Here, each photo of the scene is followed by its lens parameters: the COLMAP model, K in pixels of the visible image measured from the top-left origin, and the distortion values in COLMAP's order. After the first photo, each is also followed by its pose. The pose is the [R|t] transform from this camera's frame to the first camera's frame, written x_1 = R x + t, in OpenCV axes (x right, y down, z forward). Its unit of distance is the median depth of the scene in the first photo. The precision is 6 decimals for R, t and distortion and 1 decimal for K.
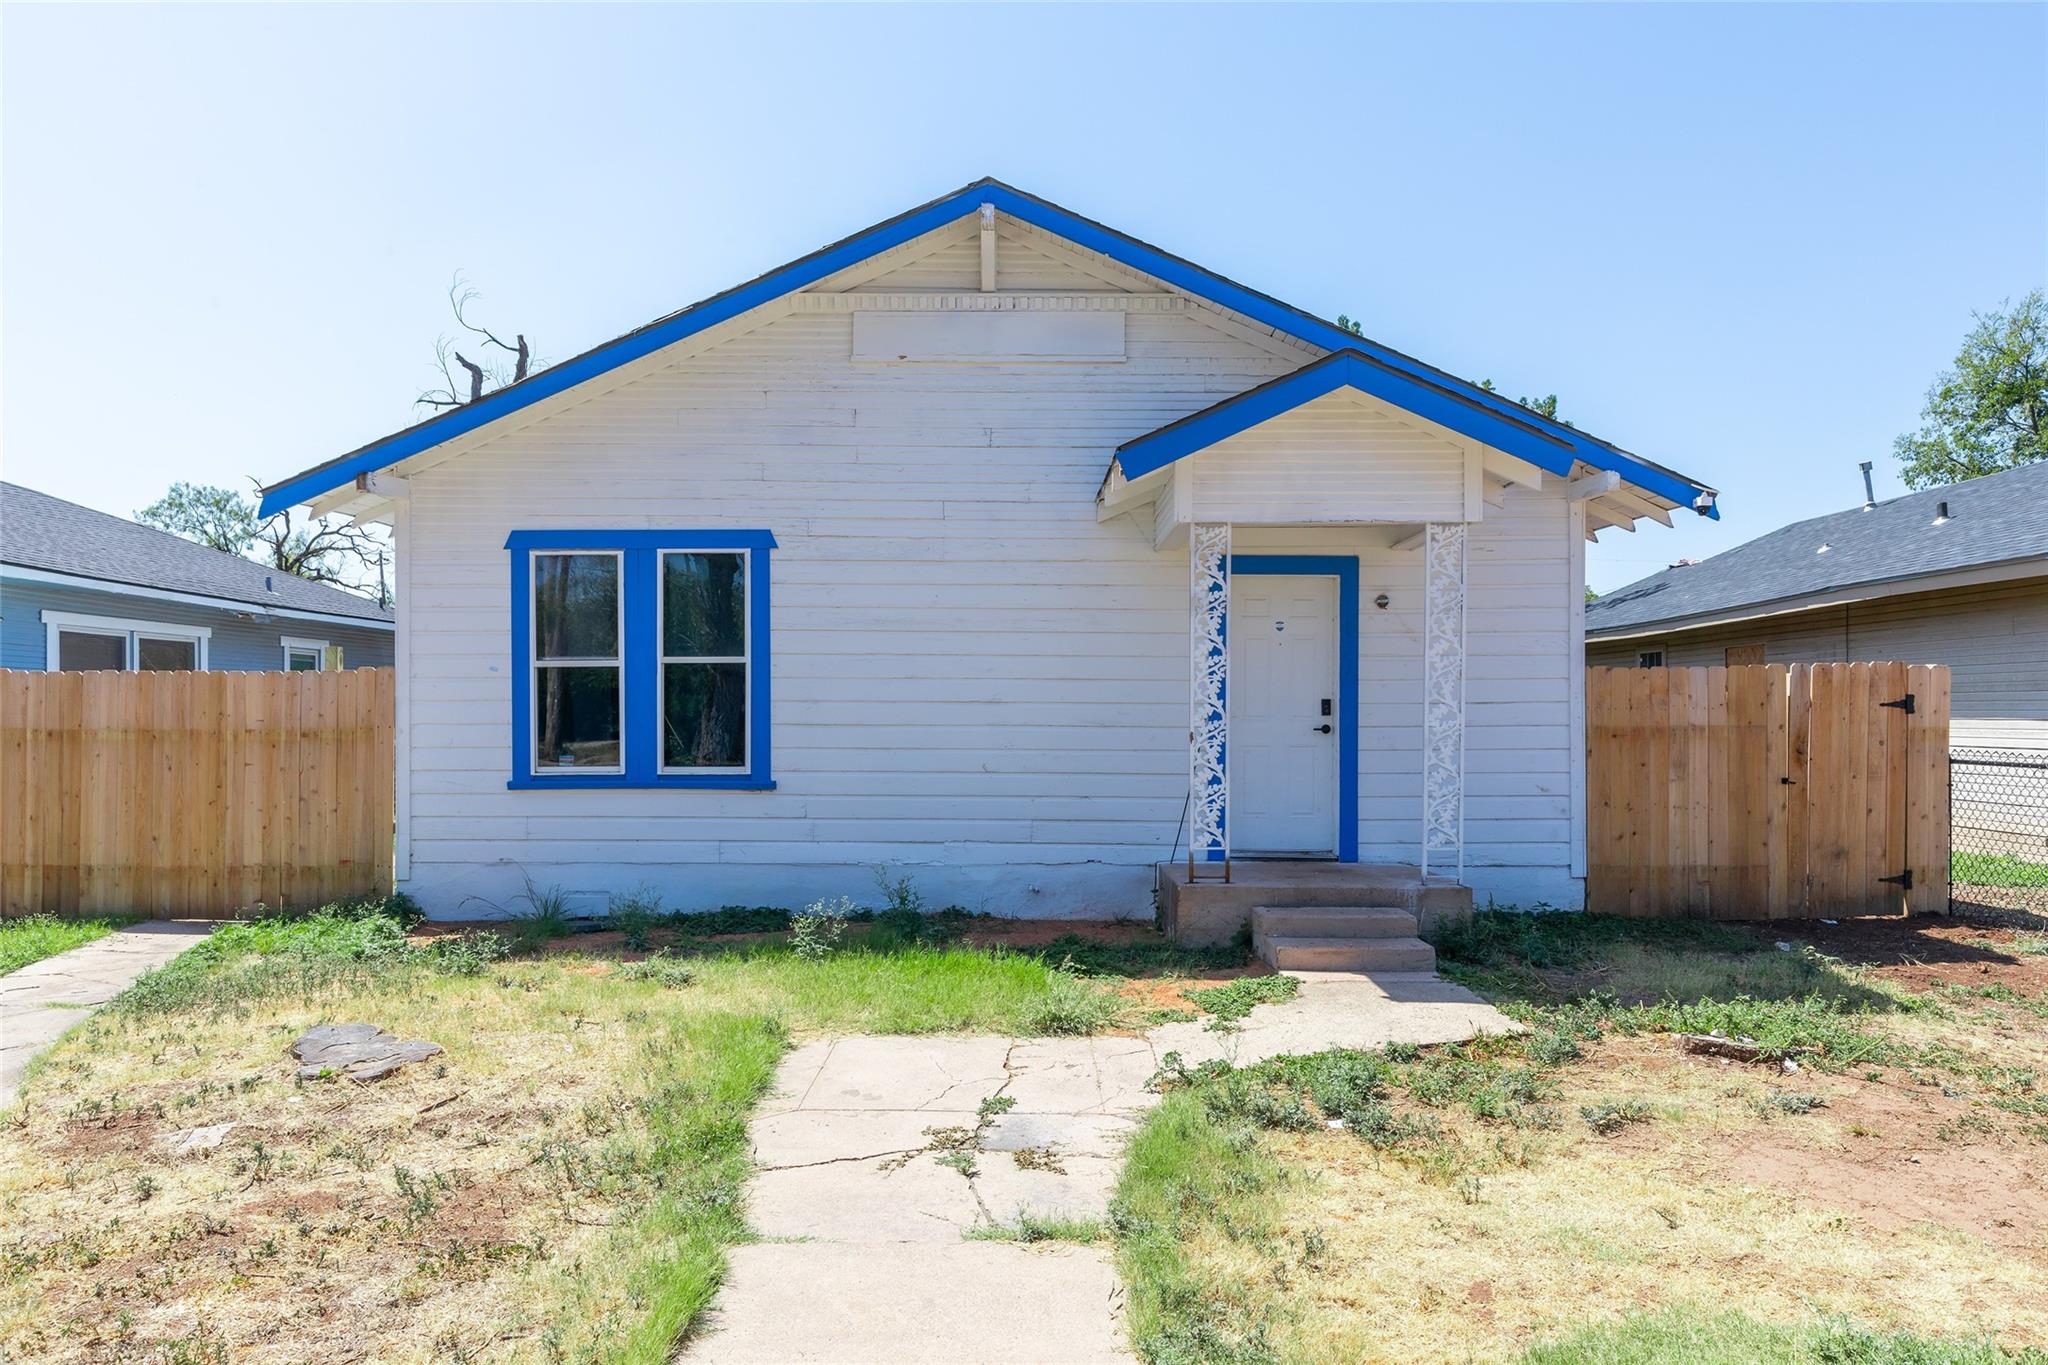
lens RADIAL K [[1310.9, 0, 1024.0], [0, 1310.9, 682.5], [0, 0, 1]] dist [0.012082, 0.000760]
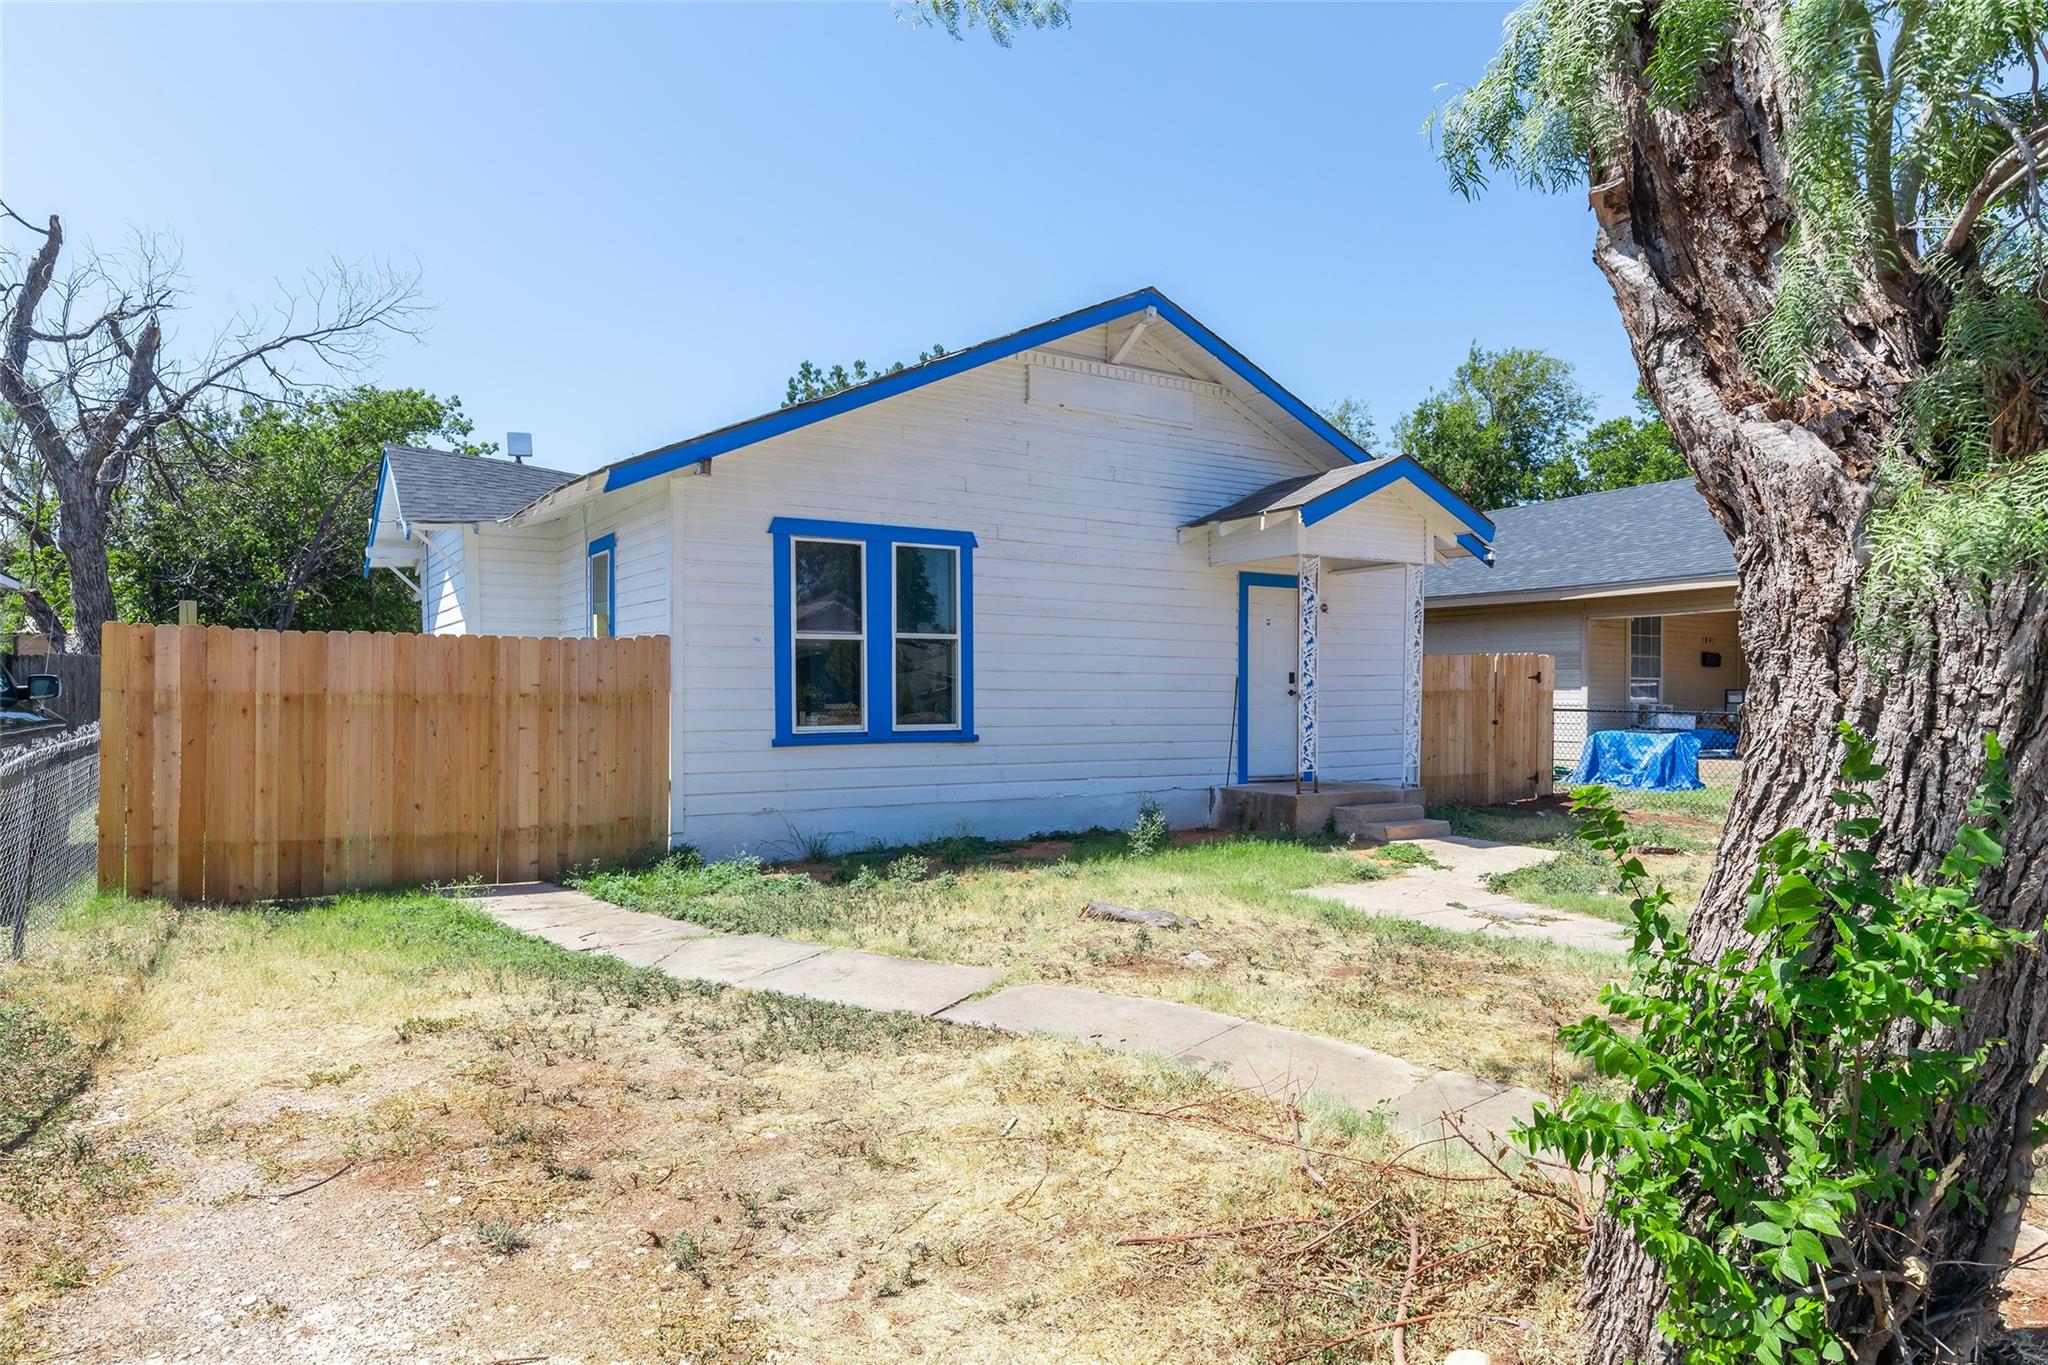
lens RADIAL K [[1310.9, 0, 1024.0], [0, 1310.9, 682.5], [0, 0, 1]] dist [0.012082, 0.000760]
pose [[0.822658, 0.003694, 0.568524, -0.855326], [-0.015794, 0.999741, 0.016358, 0.004432], [-0.568317, -0.022436, 0.822504, -0.048023]]
